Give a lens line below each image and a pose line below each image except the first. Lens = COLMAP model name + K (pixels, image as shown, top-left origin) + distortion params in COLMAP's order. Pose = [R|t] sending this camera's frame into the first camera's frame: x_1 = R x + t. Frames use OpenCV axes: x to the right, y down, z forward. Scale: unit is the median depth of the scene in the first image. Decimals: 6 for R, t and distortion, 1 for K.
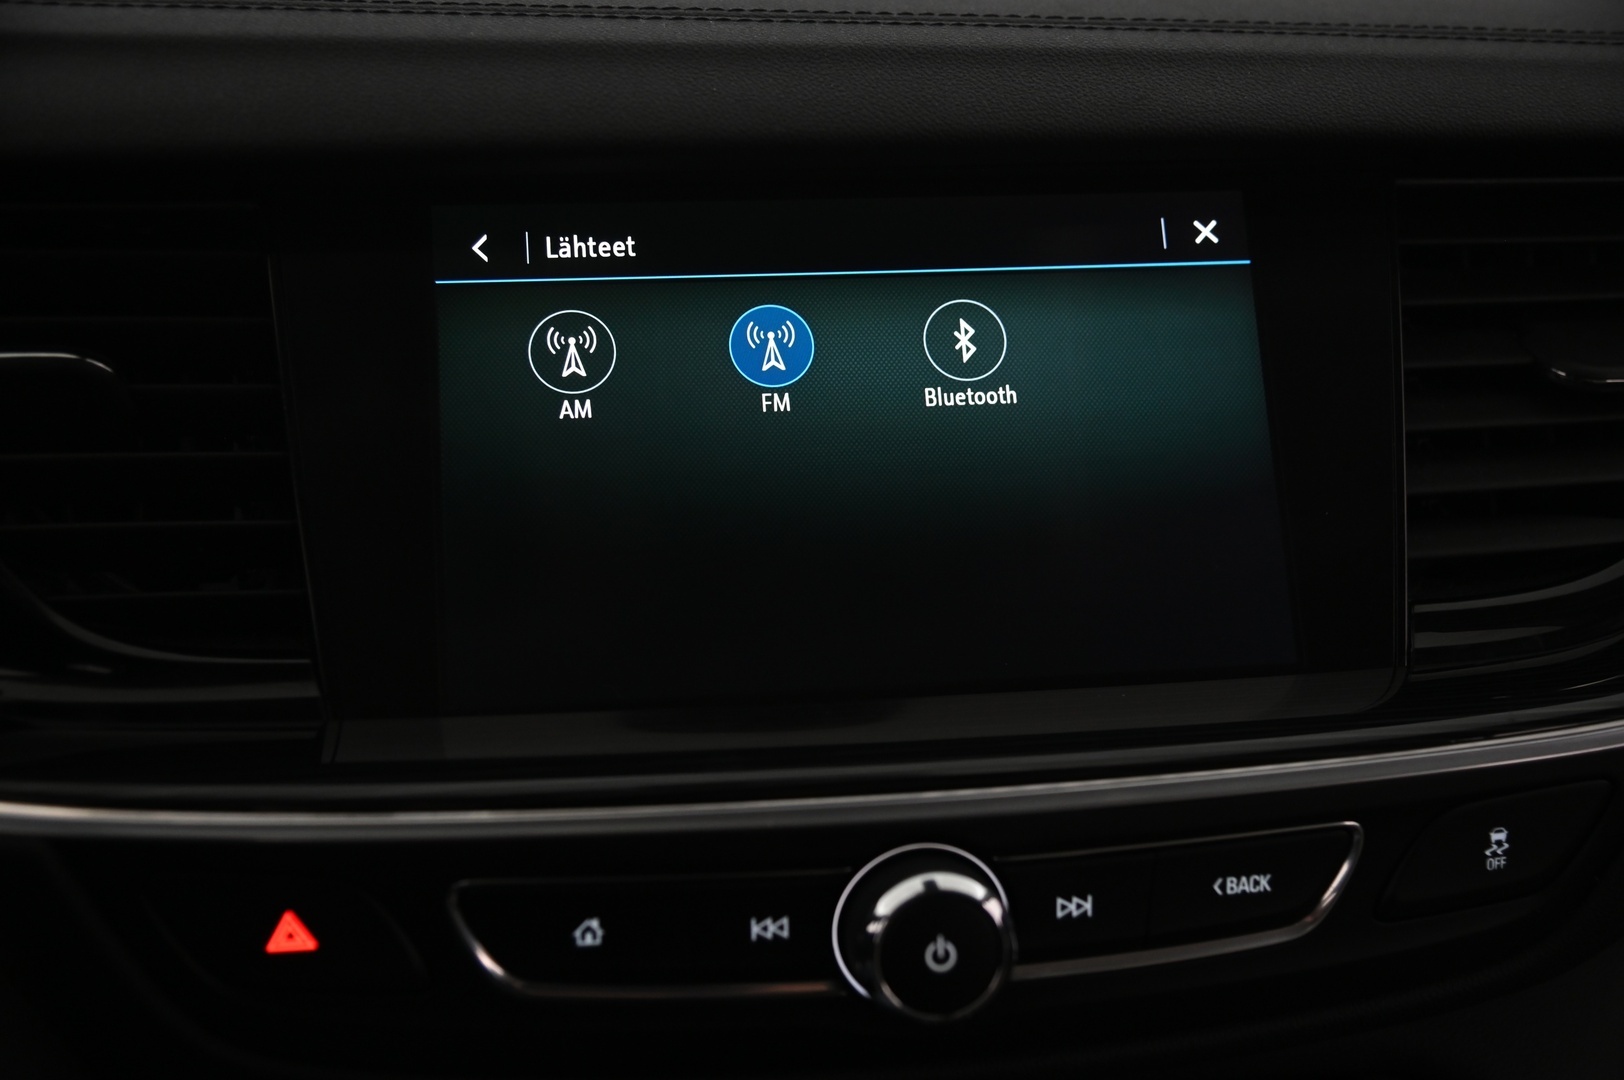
lens RADIAL K [[1914.1, 0, 812.0], [0, 1914.1, 540.0], [0, 0, 1]] dist [0.045577, 0.025415]
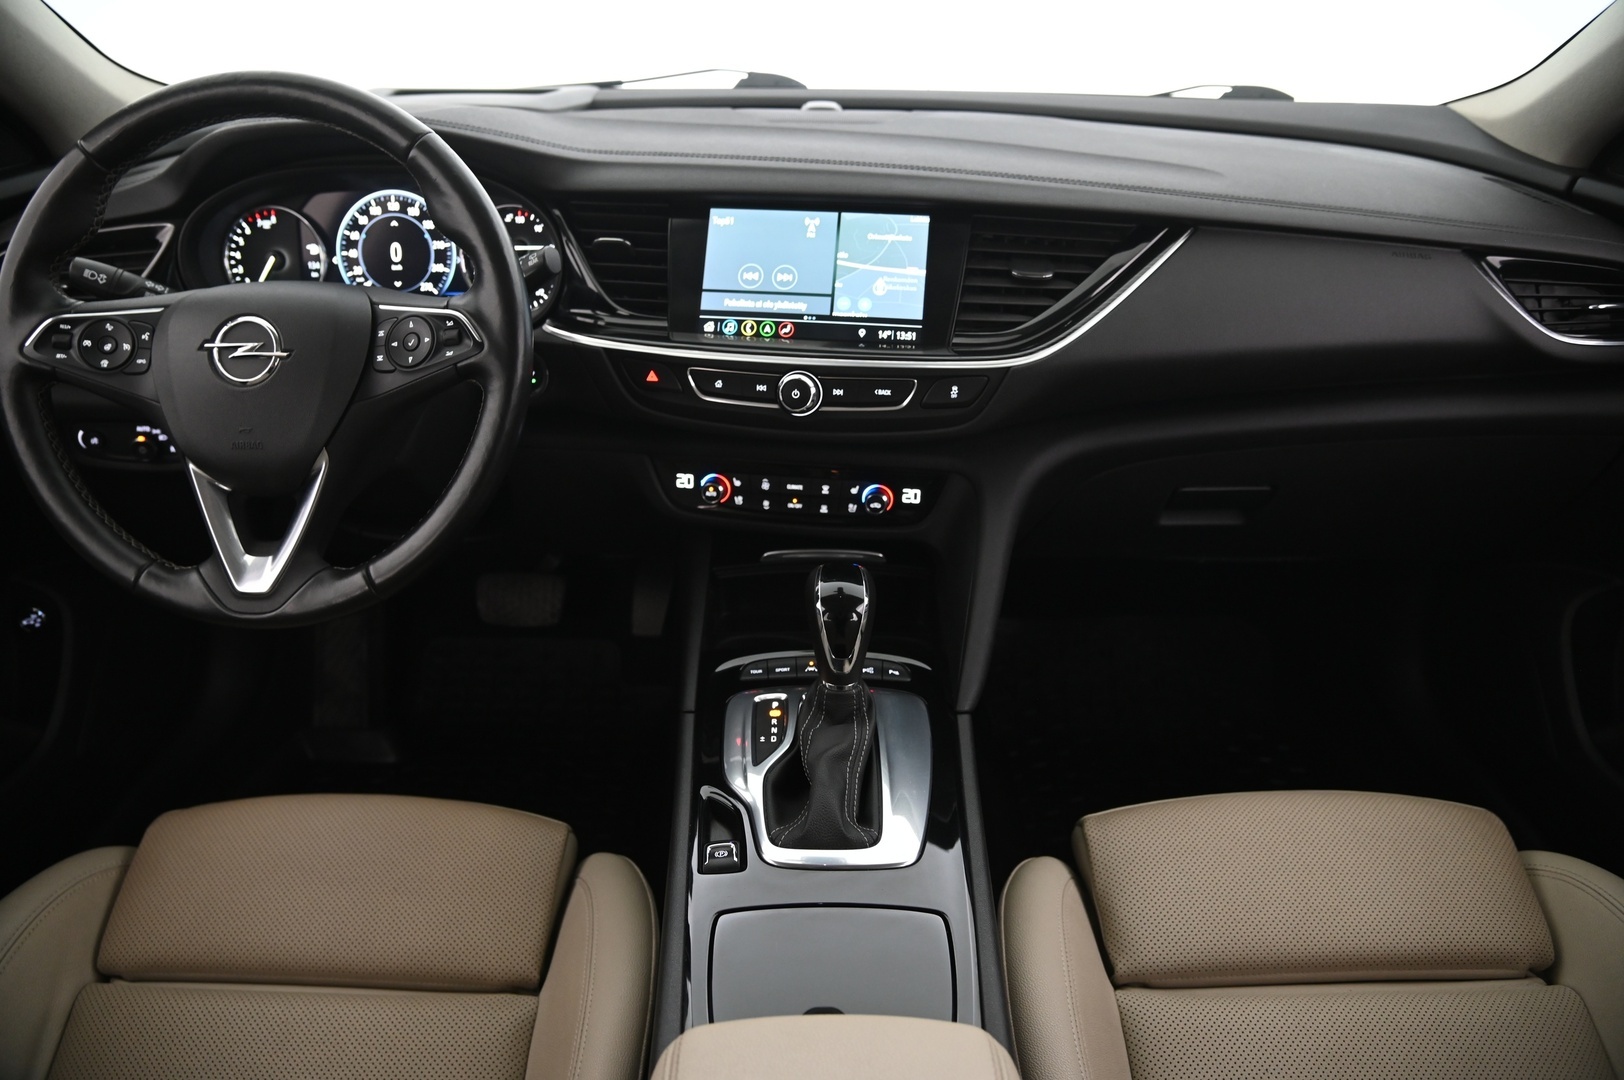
lens RADIAL K [[1098.2, 0, 812.0], [0, 1098.2, 540.0], [0, 0, 1]] dist [-0.103945, 0.006897]
pose [[0.960539, 0.127440, -0.247232, 0.649517], [-0.101225, 0.988073, 0.116040, 0.224146], [0.259071, -0.086435, 0.961983, -1.154218]]
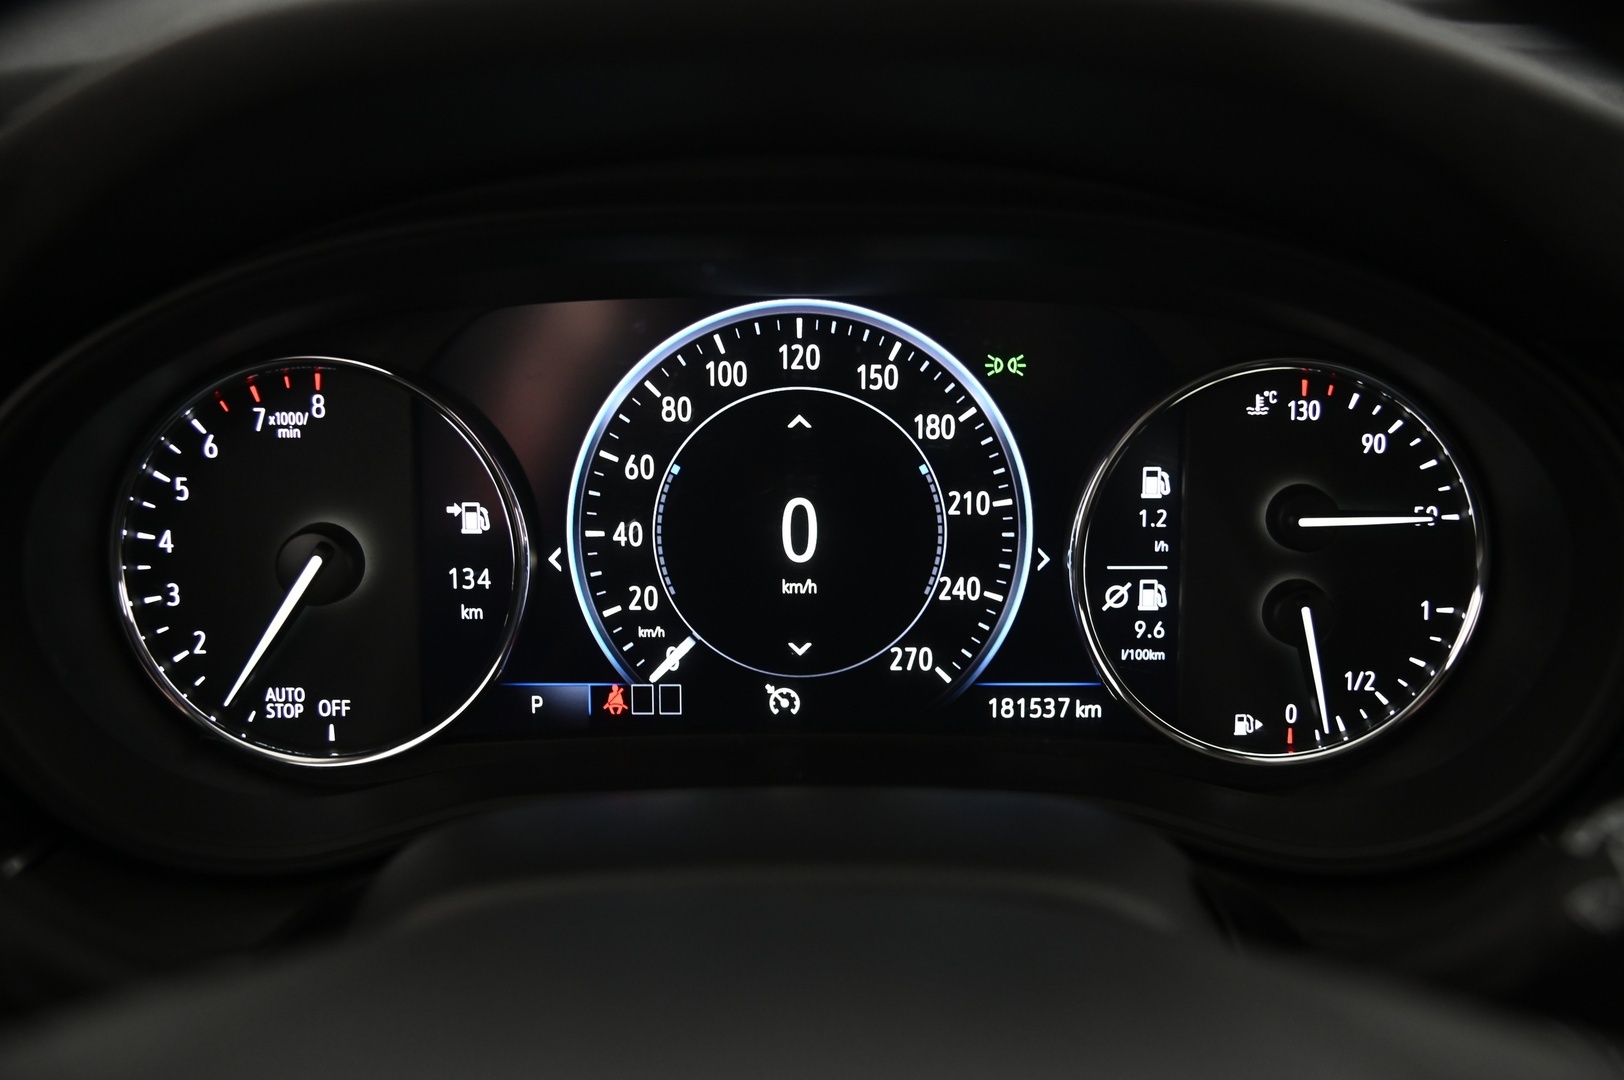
lens RADIAL K [[1655.5, 0, 812.0], [0, 1655.5, 540.0], [0, 0, 1]] dist [0.010735, 0.010902]
pose [[0.959278, 0.080981, -0.270605, -0.685769], [-0.085337, 0.996343, -0.004348, -0.036707], [0.269263, 0.027264, 0.962681, 0.075421]]
